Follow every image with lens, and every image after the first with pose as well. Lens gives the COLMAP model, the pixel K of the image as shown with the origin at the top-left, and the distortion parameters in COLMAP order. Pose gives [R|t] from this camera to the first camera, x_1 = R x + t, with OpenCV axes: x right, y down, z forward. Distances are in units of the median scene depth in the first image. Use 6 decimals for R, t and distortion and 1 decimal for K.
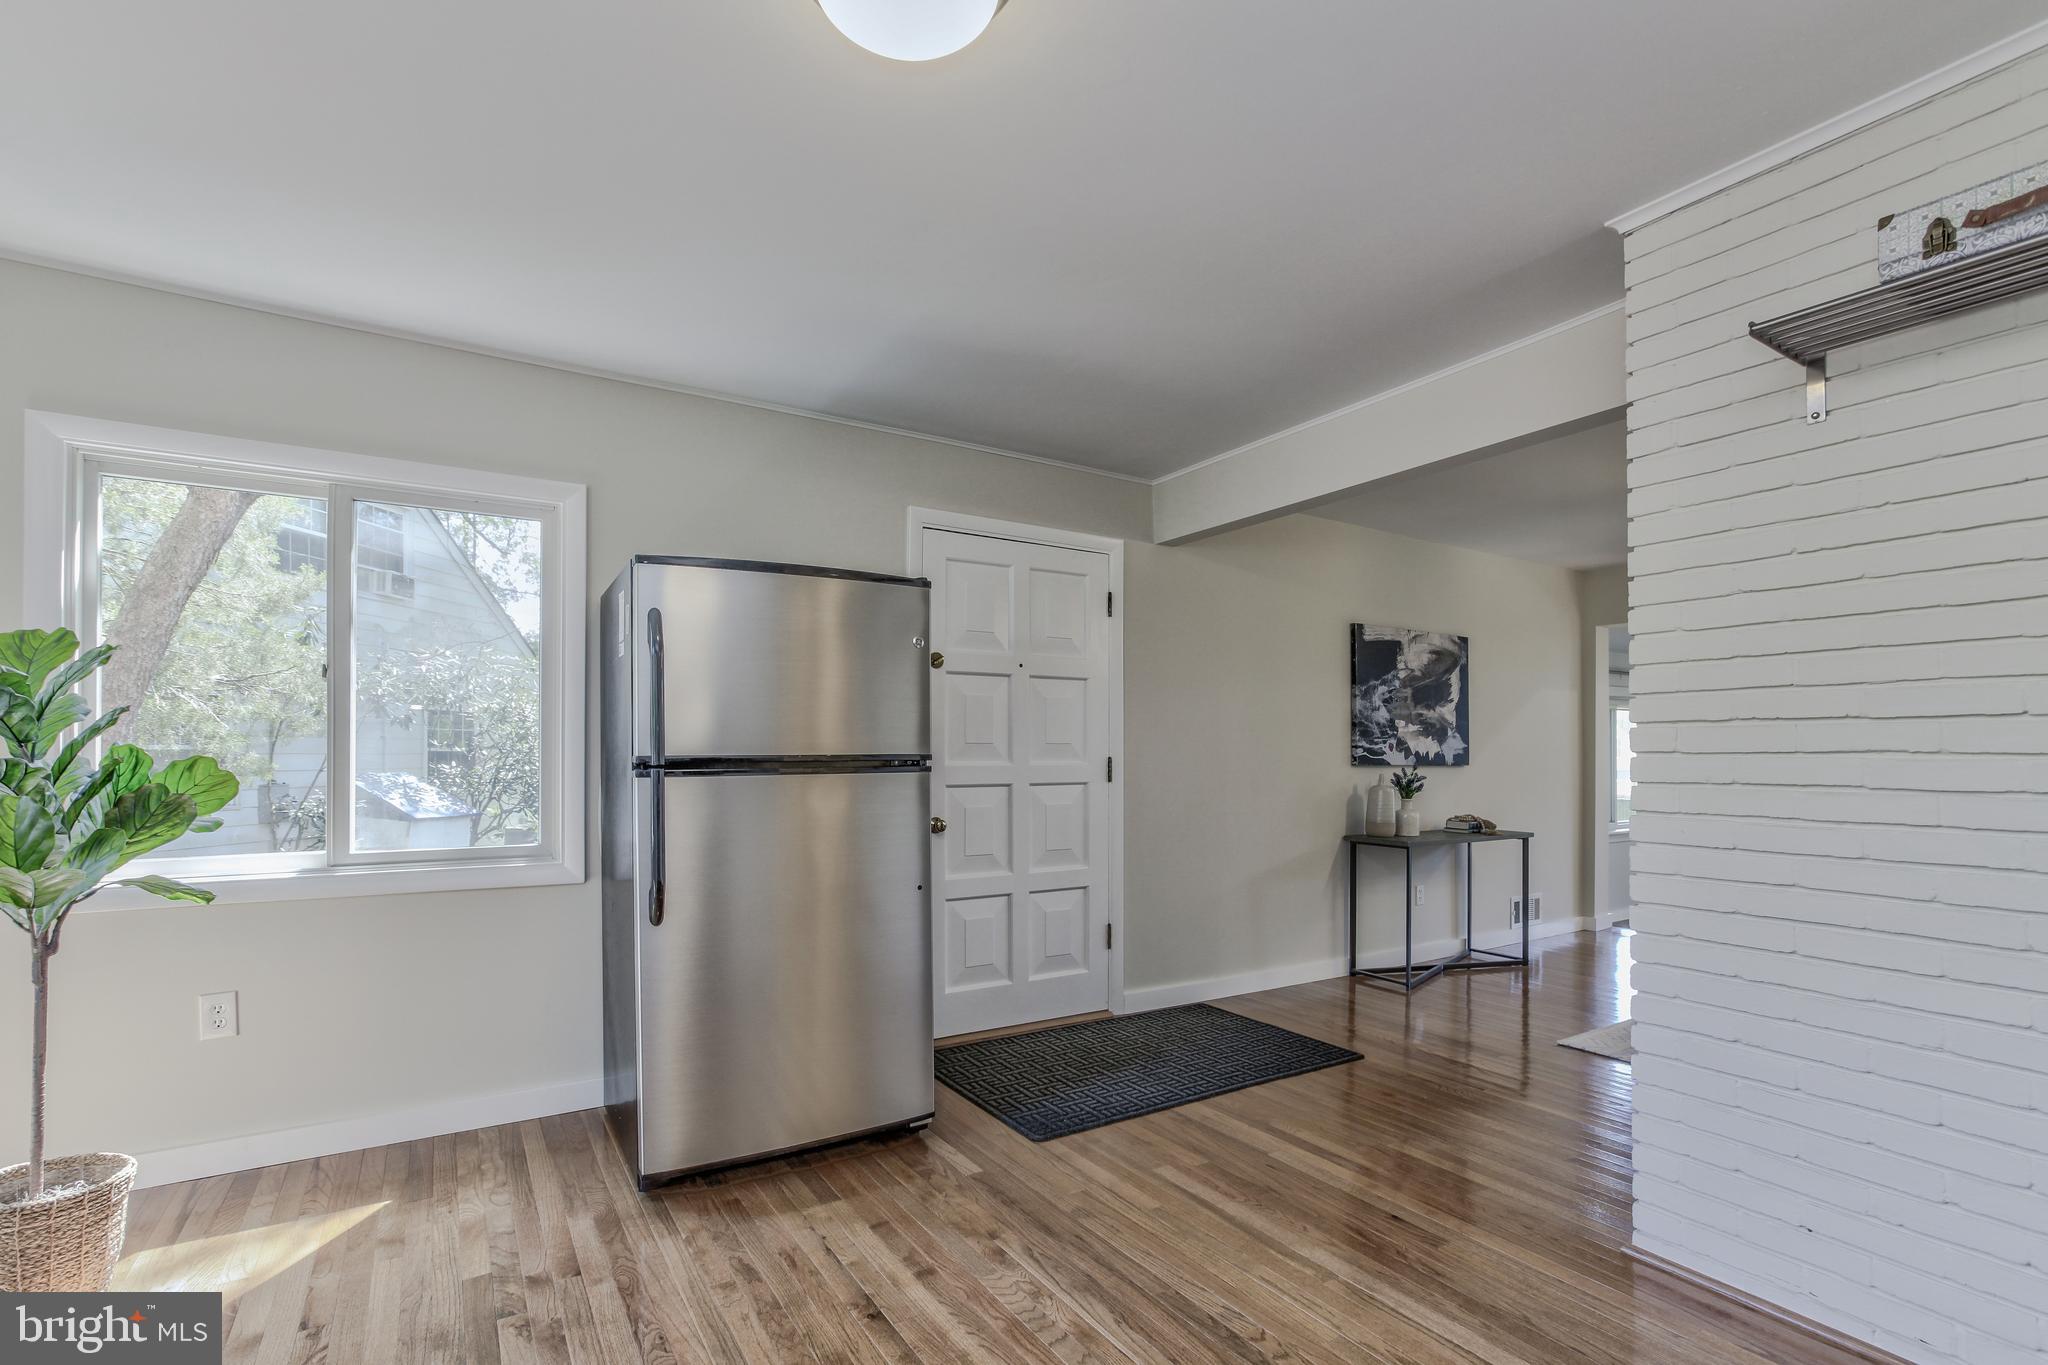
lens RADIAL K [[936.9, 0, 1053.0], [0, 936.9, 753.1], [0, 0, 1]] dist [-0.029062, 0.016179]
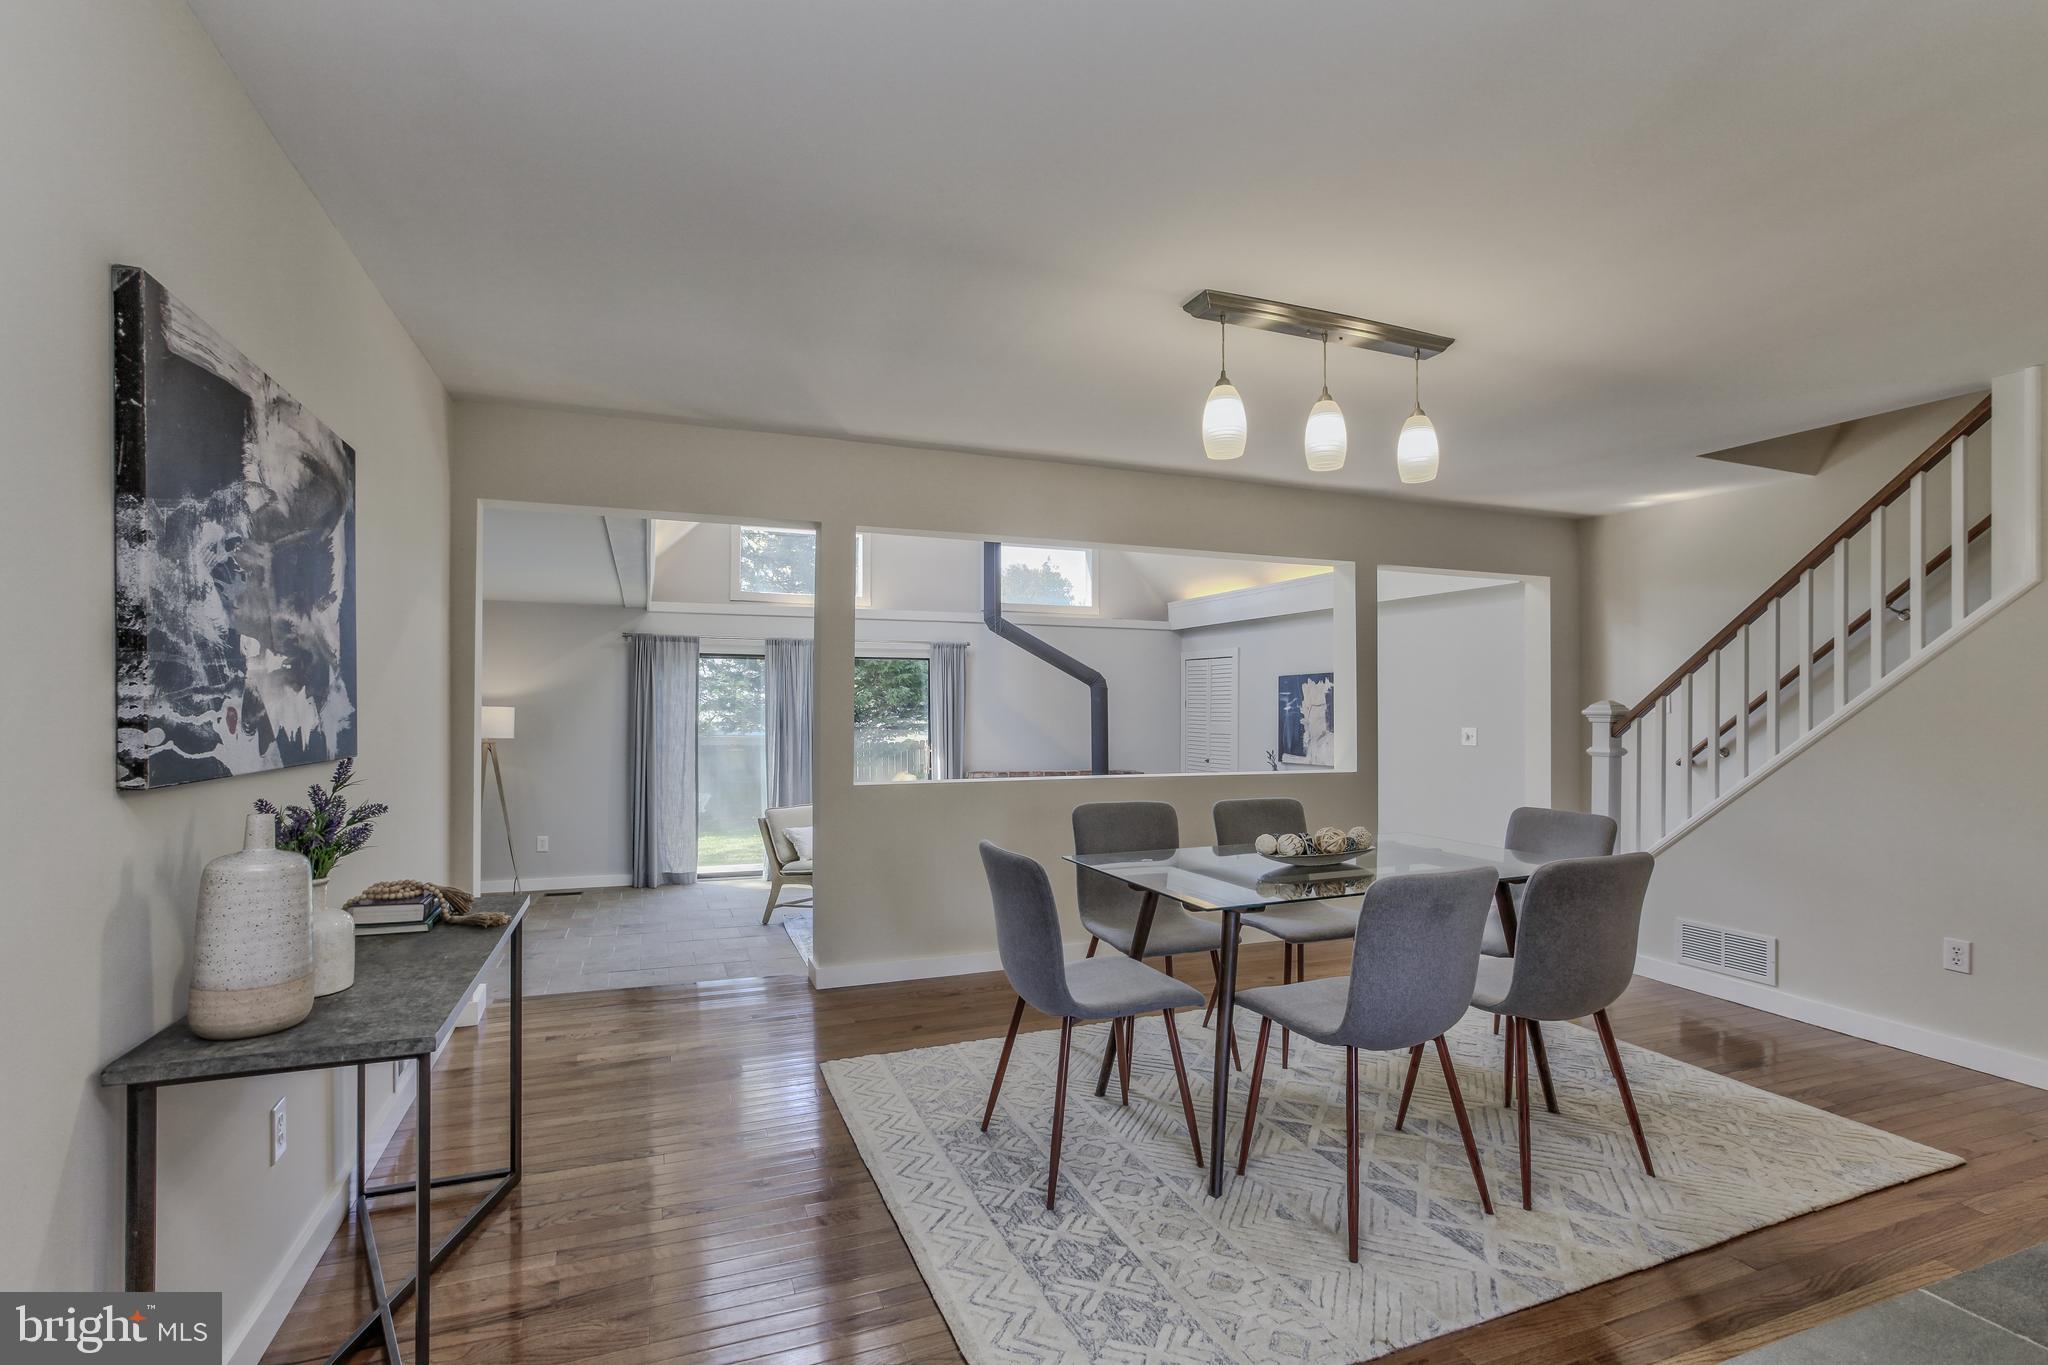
lens RADIAL K [[936.9, 0, 1024.3], [0, 936.9, 697.7], [0, 0, 1]] dist [-0.029062, 0.016179]
pose [[0.208282, 0.003697, 0.978062, 0.110317], [-0.003773, 0.999988, -0.002976, -0.014012], [-0.978062, -0.003070, 0.208293, 0.672716]]
